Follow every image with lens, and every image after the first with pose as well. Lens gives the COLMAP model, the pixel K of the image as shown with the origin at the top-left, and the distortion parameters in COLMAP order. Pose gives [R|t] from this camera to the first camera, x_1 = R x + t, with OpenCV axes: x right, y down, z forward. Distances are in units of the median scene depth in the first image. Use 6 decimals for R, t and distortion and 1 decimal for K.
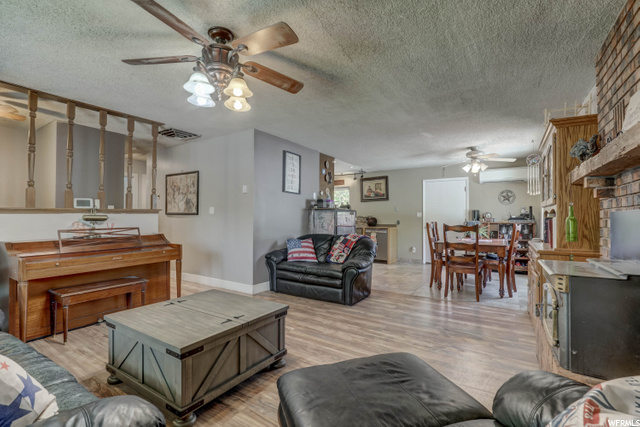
lens RADIAL K [[293.2, 0, 317.9], [0, 293.2, 211.7], [0, 0, 1]] dist [-0.013614, 0.000001]
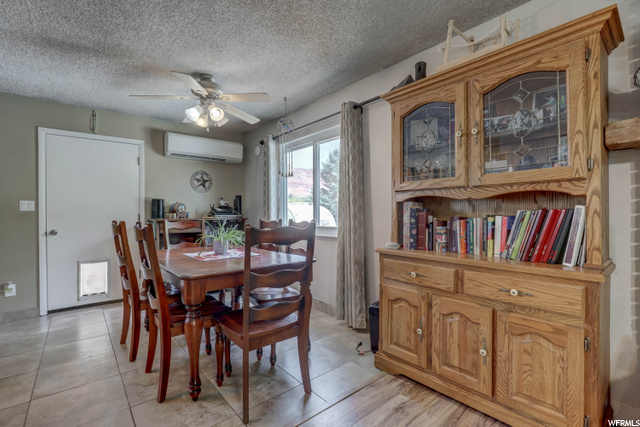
lens RADIAL K [[293.2, 0, 319.0], [0, 293.2, 212.4], [0, 0, 1]] dist [-0.013614, 0.000001]
pose [[0.300414, -0.004778, 0.953797, 0.078805], [-0.010202, 0.999914, 0.008222, 0.013736], [-0.953754, -0.012201, 0.300339, 0.530468]]
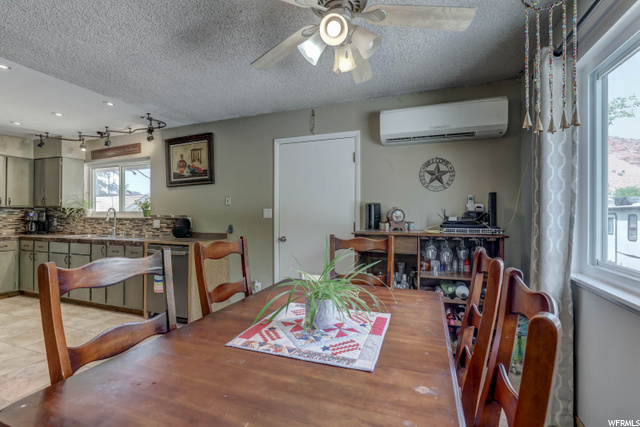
lens RADIAL K [[293.2, 0, 317.0], [0, 293.2, 212.1], [0, 0, 1]] dist [-0.013614, 0.000001]
pose [[0.979013, -0.001923, 0.203788, 0.377742], [-0.001033, 0.999896, 0.014397, 0.001725], [-0.203795, -0.014306, 0.978909, 0.598738]]
